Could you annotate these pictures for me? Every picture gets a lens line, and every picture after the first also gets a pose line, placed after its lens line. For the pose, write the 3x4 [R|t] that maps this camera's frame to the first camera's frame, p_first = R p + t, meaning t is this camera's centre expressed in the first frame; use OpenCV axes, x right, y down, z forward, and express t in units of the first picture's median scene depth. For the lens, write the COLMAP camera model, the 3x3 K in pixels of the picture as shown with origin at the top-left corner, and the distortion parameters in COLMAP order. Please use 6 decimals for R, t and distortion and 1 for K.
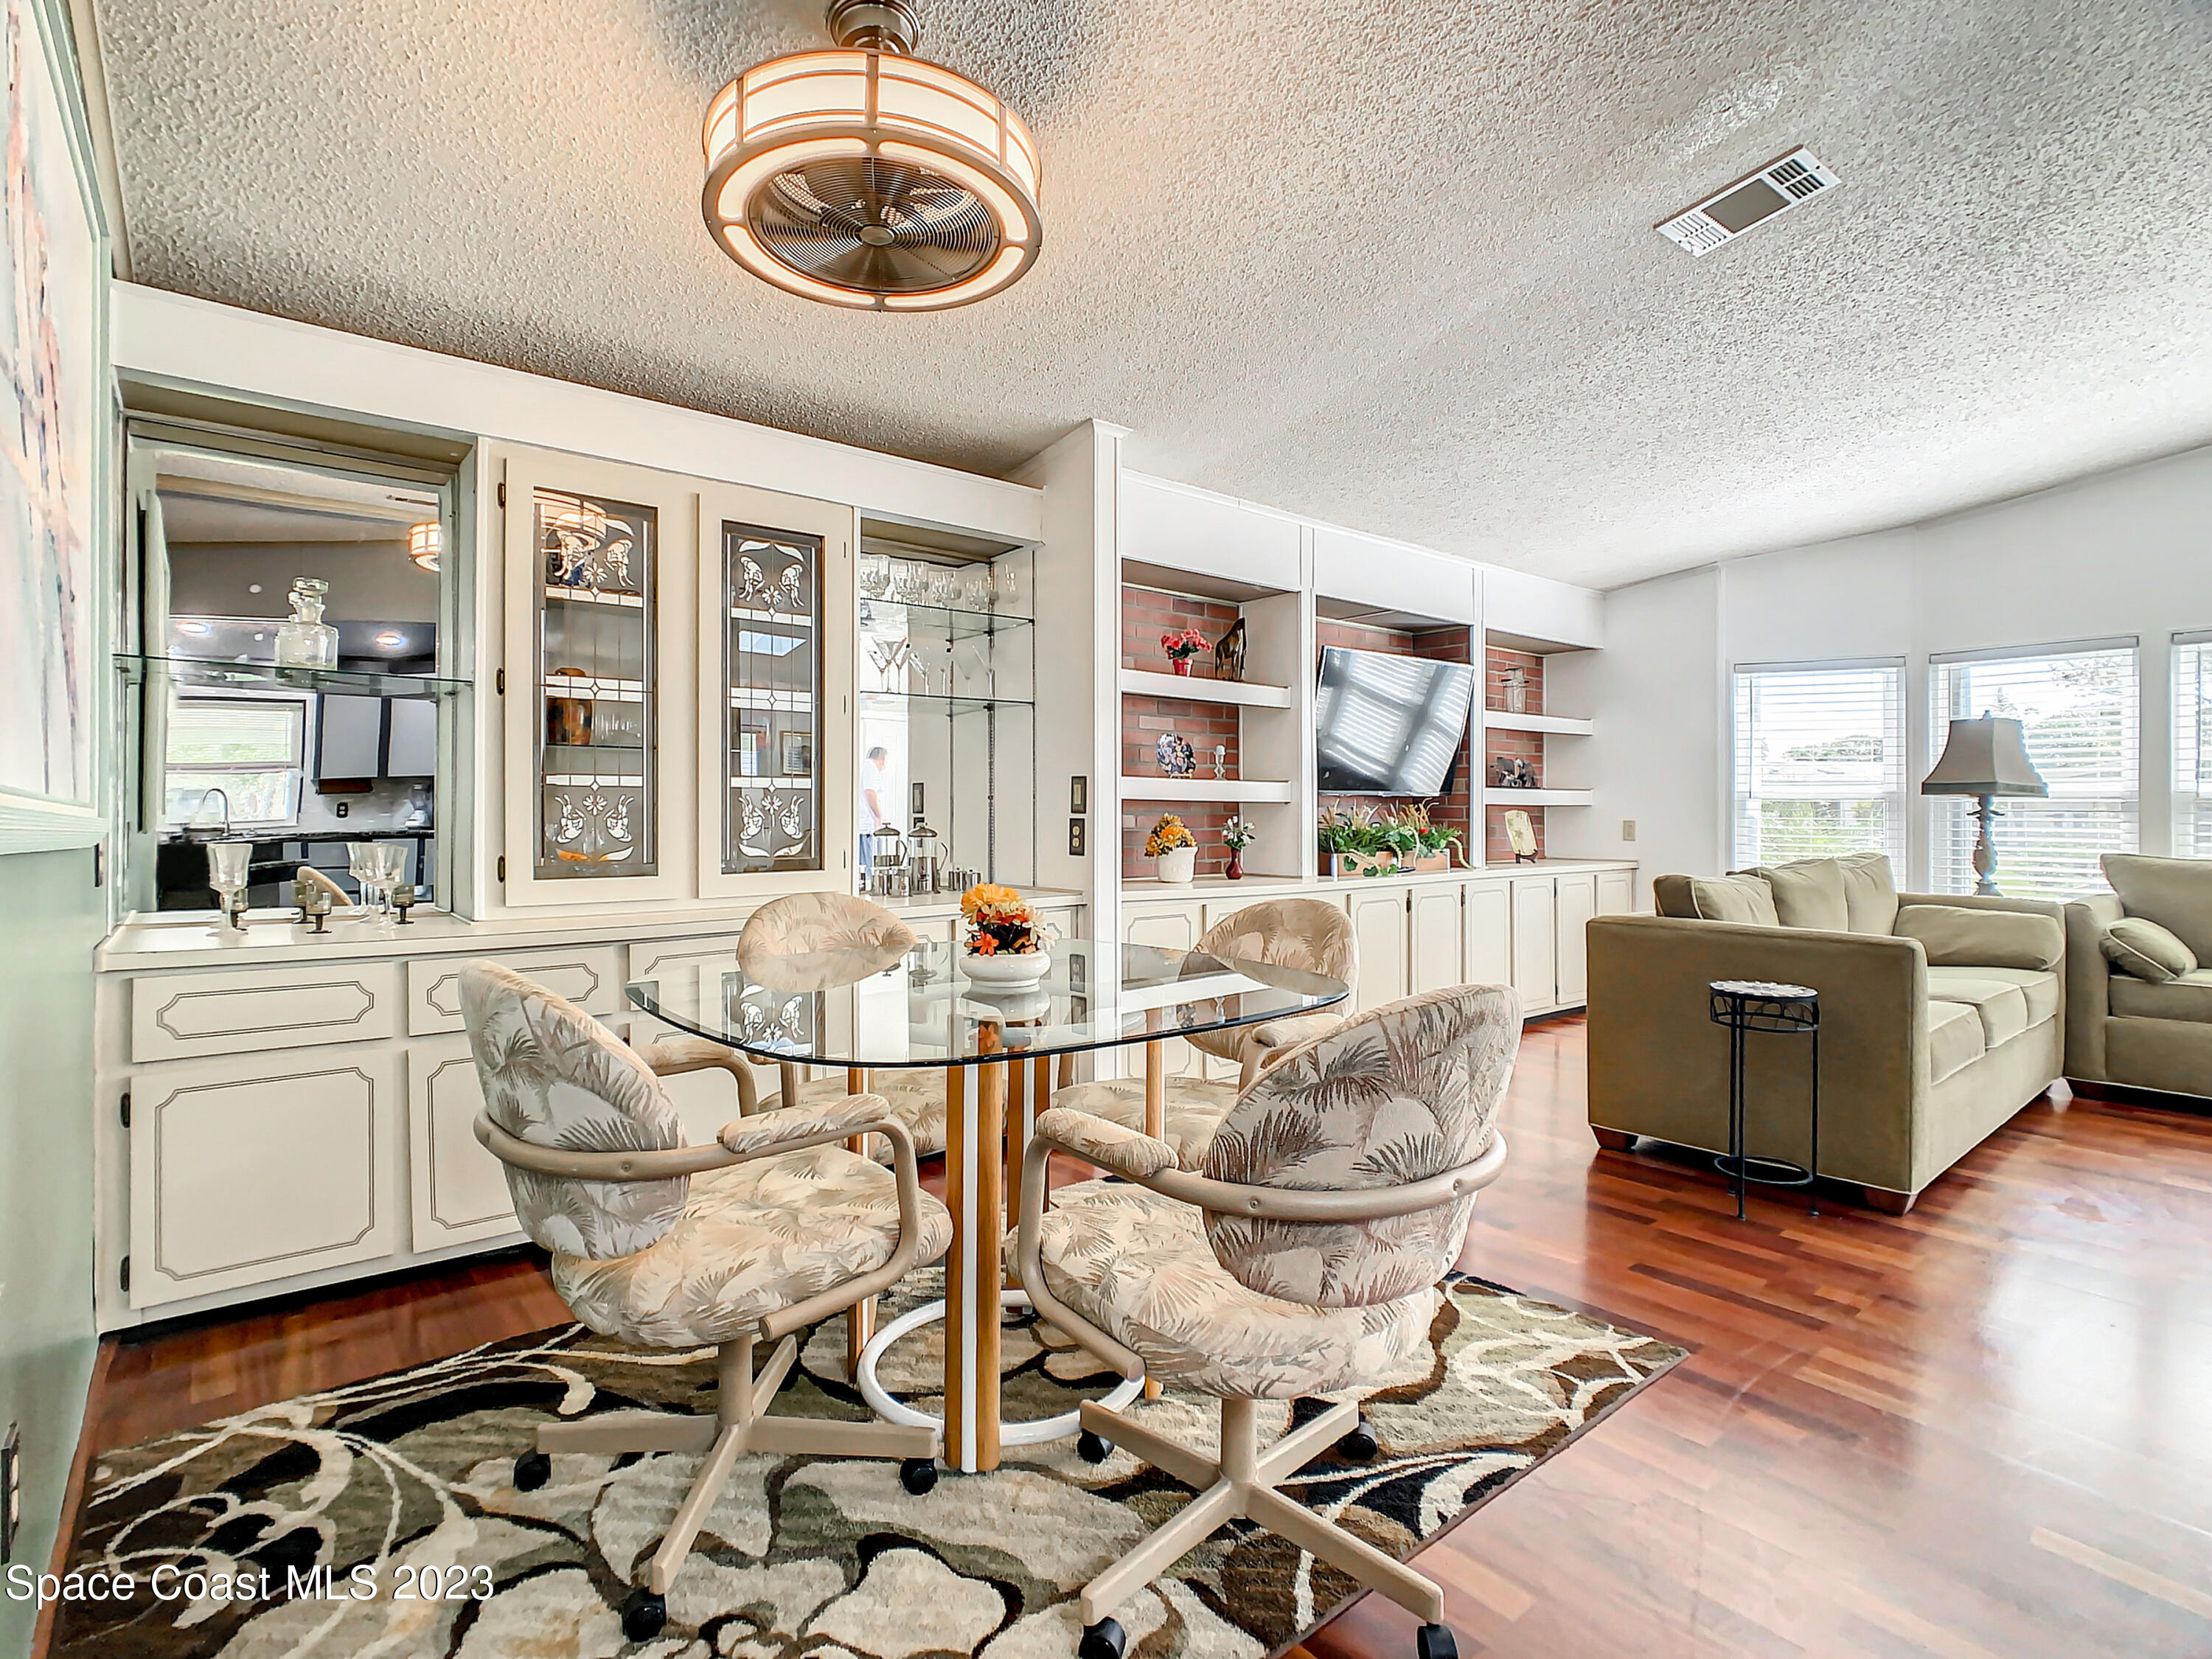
lens RADIAL K [[1099.5, 0, 1097.7], [0, 1099.5, 813.2], [0, 0, 1]] dist [-0.006151, -0.000243]
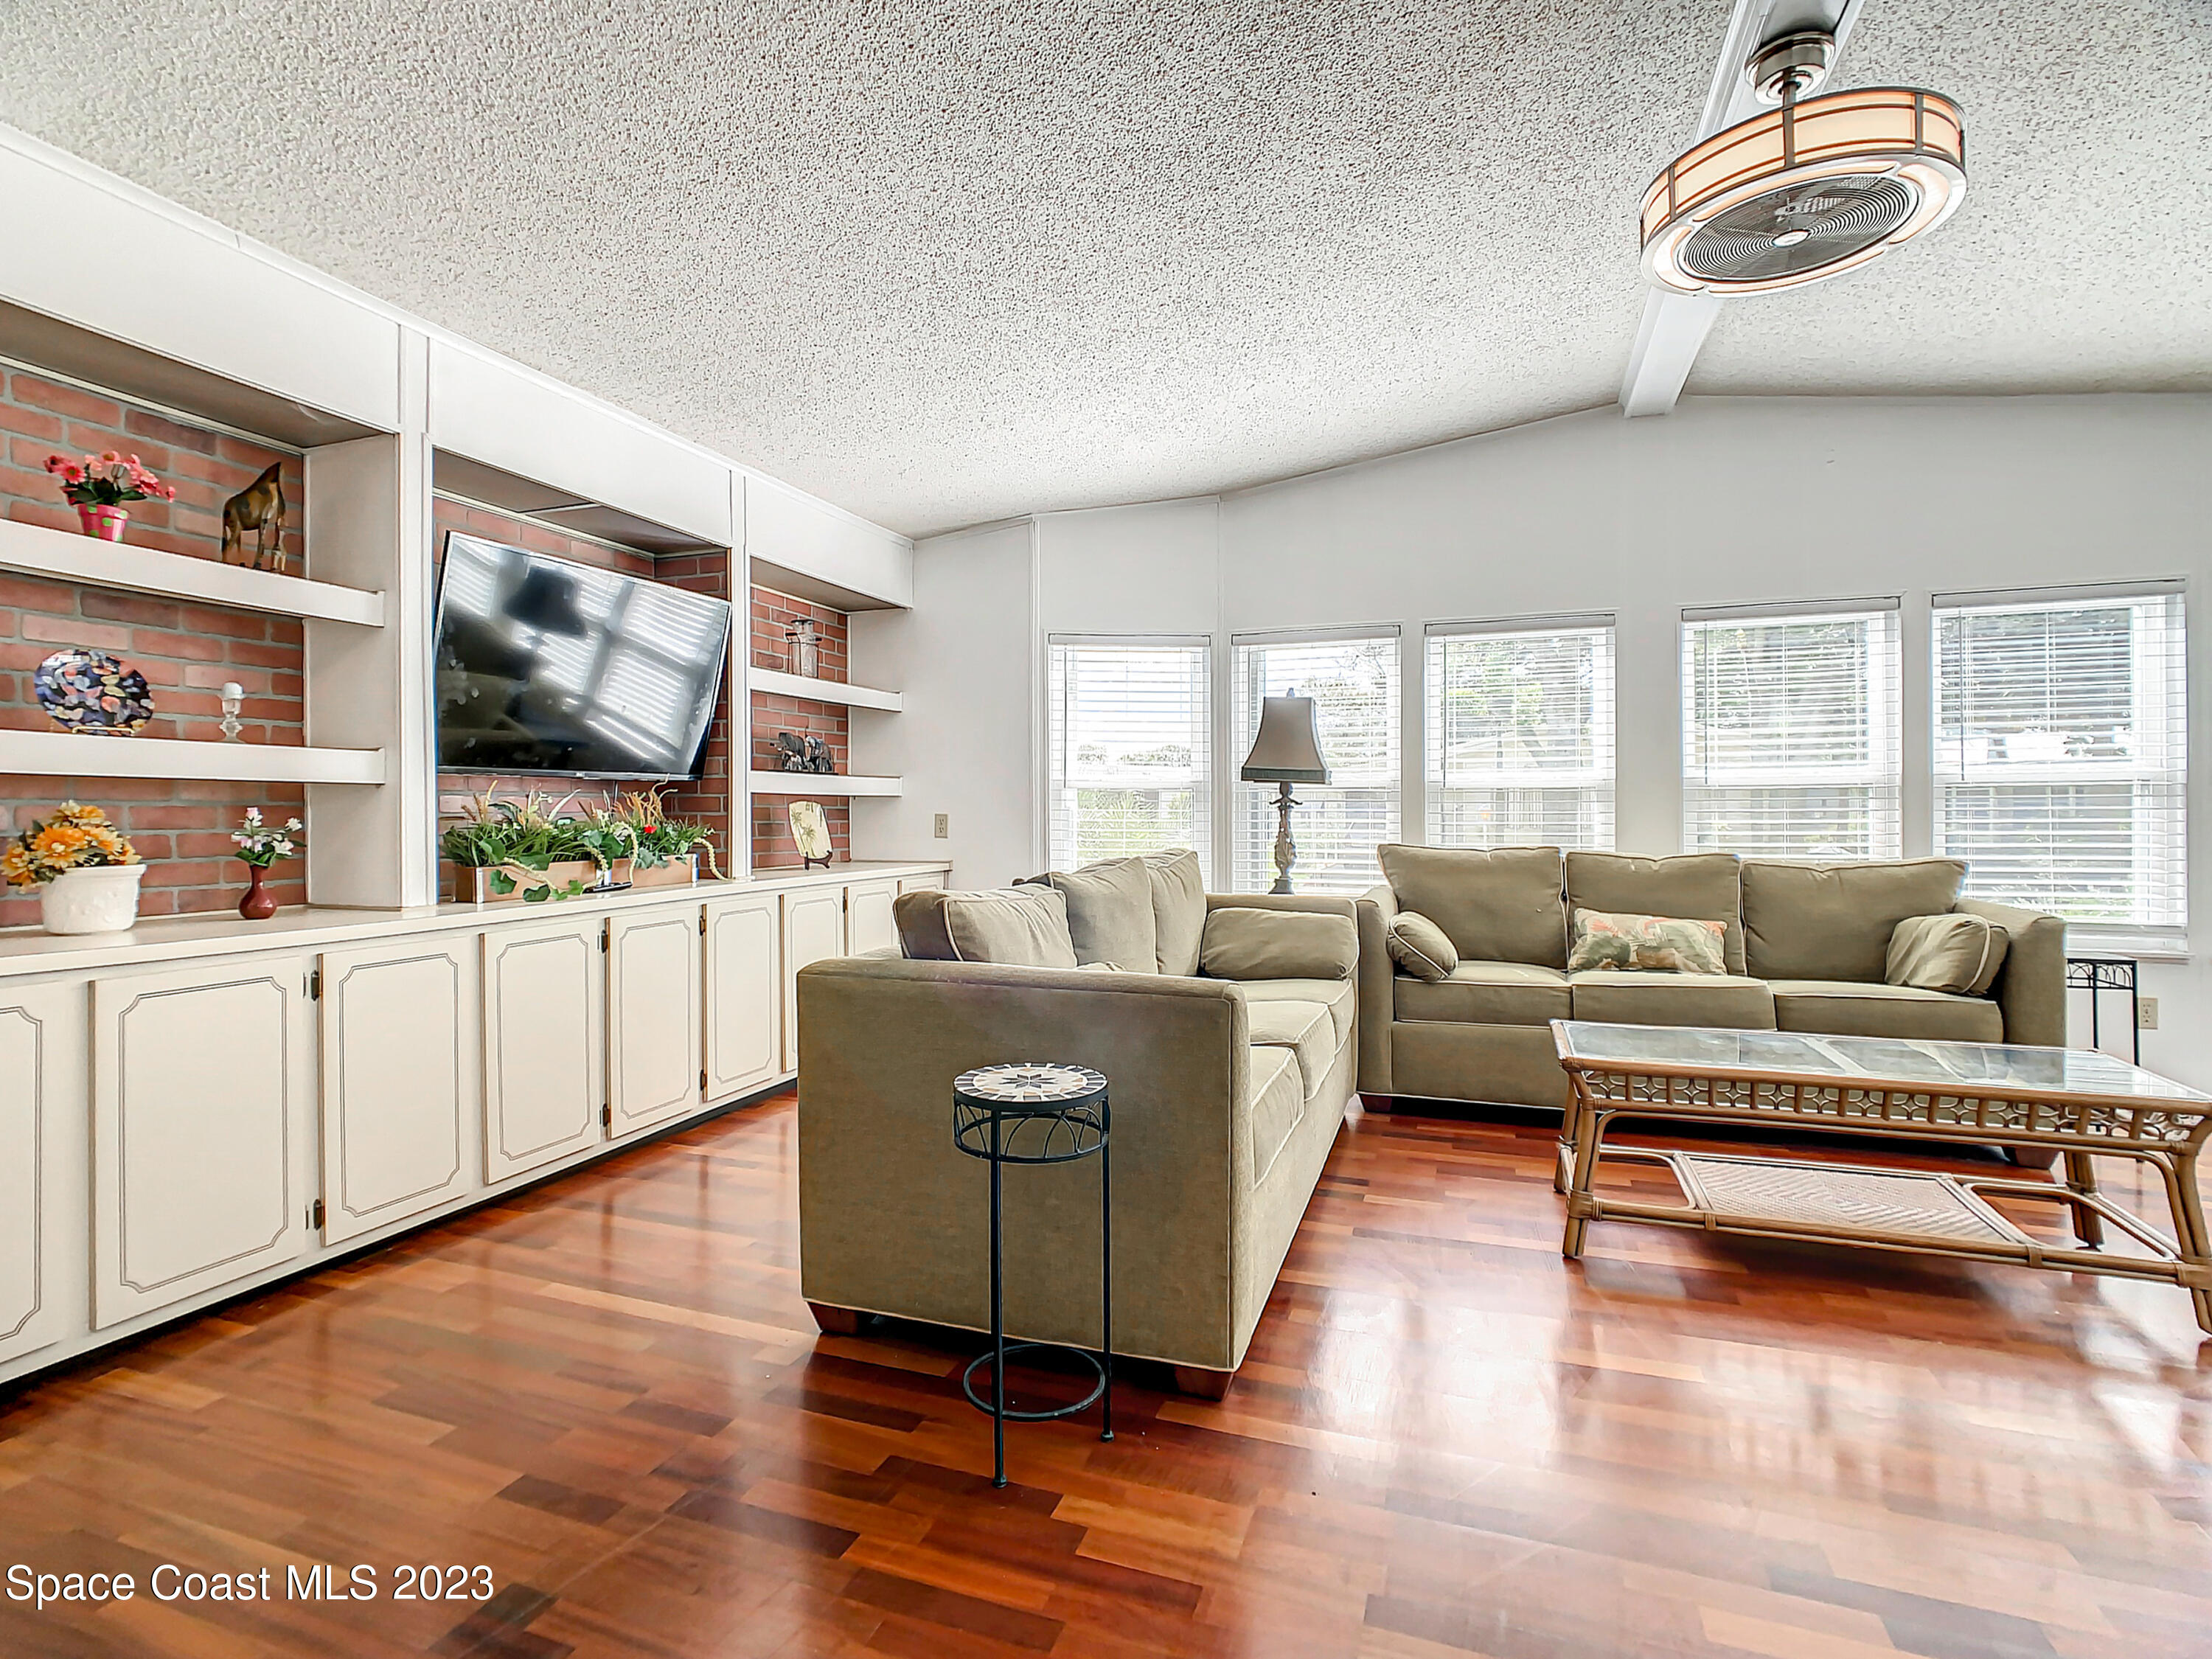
lens RADIAL K [[1099.5, 0, 1097.7], [0, 1099.5, 813.2], [0, 0, 1]] dist [-0.006151, -0.000243]
pose [[0.857470, -0.004896, 0.514511, 0.207555], [0.004987, 0.999987, 0.001205, 0.007412], [-0.514510, 0.001533, 0.857483, 0.294454]]
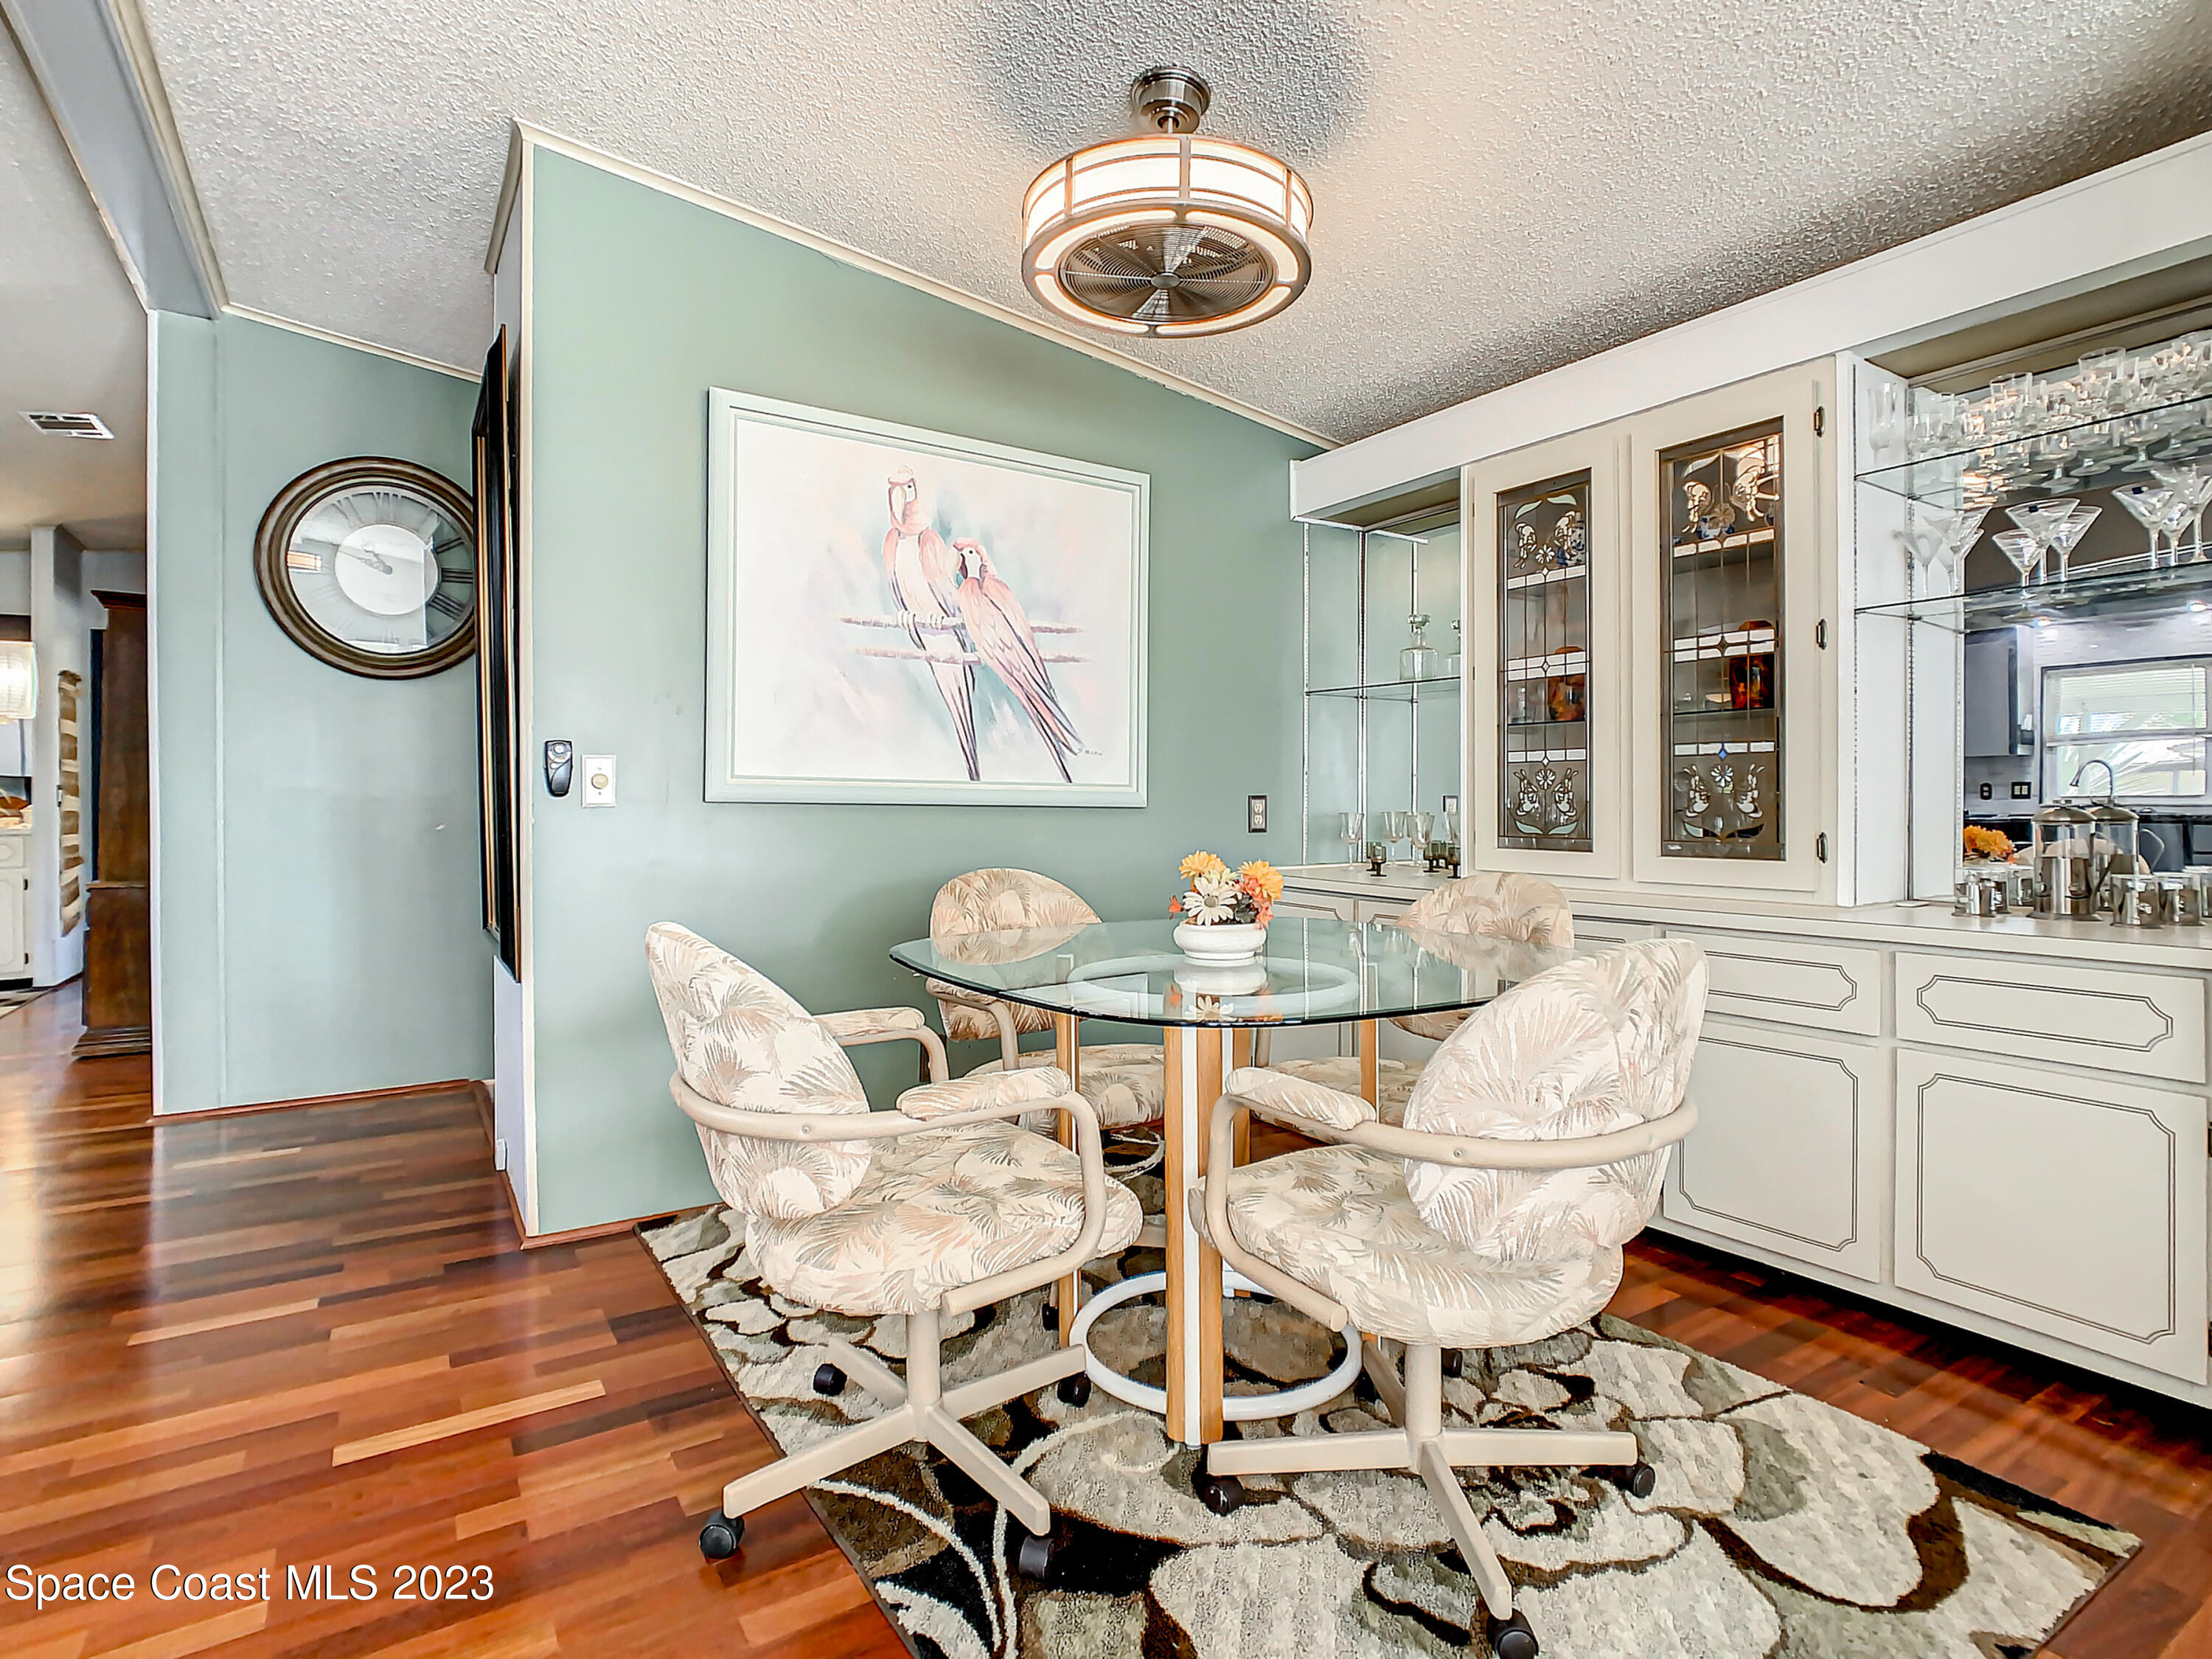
lens RADIAL K [[1167.9, 0, 1103.5], [0, 1167.9, 800.3], [0, 0, 1]] dist [0.000674, 0.000417]
pose [[-0.106386, -0.000694, -0.994325, 0.428047], [-0.002911, 0.999996, -0.000386, 0.008211], [0.994321, 0.002853, -0.106387, 0.449889]]
